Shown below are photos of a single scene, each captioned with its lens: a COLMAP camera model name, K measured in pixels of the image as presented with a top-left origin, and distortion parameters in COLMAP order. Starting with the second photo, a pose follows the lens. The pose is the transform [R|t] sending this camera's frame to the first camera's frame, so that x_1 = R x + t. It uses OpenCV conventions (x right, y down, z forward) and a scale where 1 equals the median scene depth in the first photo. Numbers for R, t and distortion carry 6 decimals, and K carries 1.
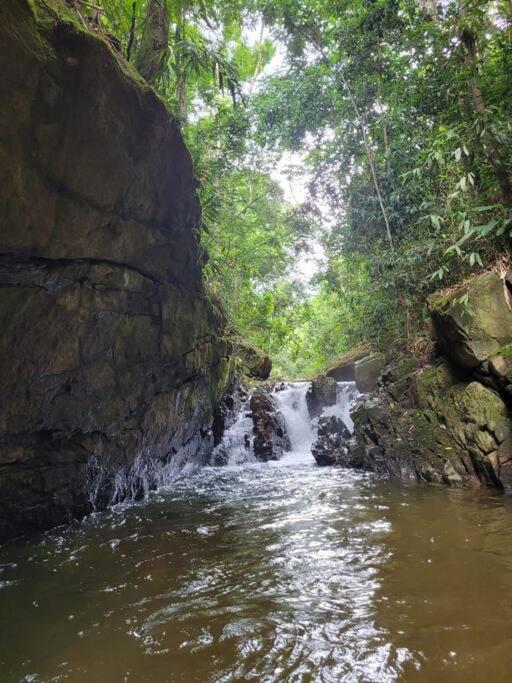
lens RADIAL K [[516.2, 0, 259.6], [0, 516.2, 343.0], [0, 0, 1]] dist [0.029287, 0.002312]
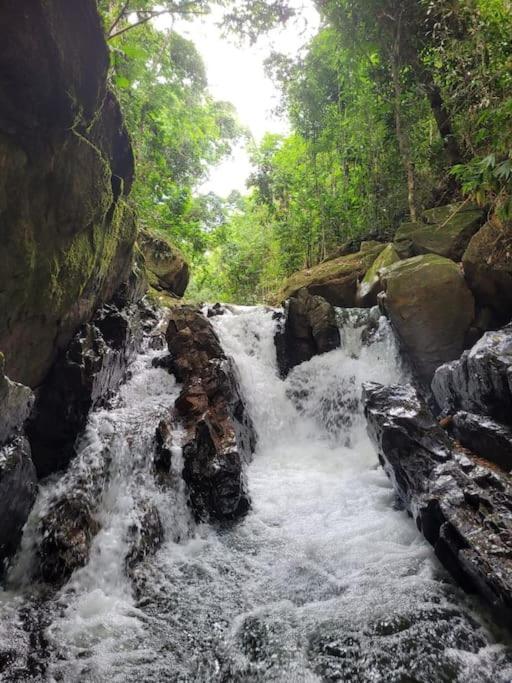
lens RADIAL K [[516.2, 0, 259.6], [0, 516.2, 343.0], [0, 0, 1]] dist [0.029287, 0.002312]
pose [[0.976621, 0.070078, 0.203227, -0.036157], [-0.094497, 0.989086, 0.113046, 0.084232], [-0.193087, -0.129607, 0.972584, 0.702354]]
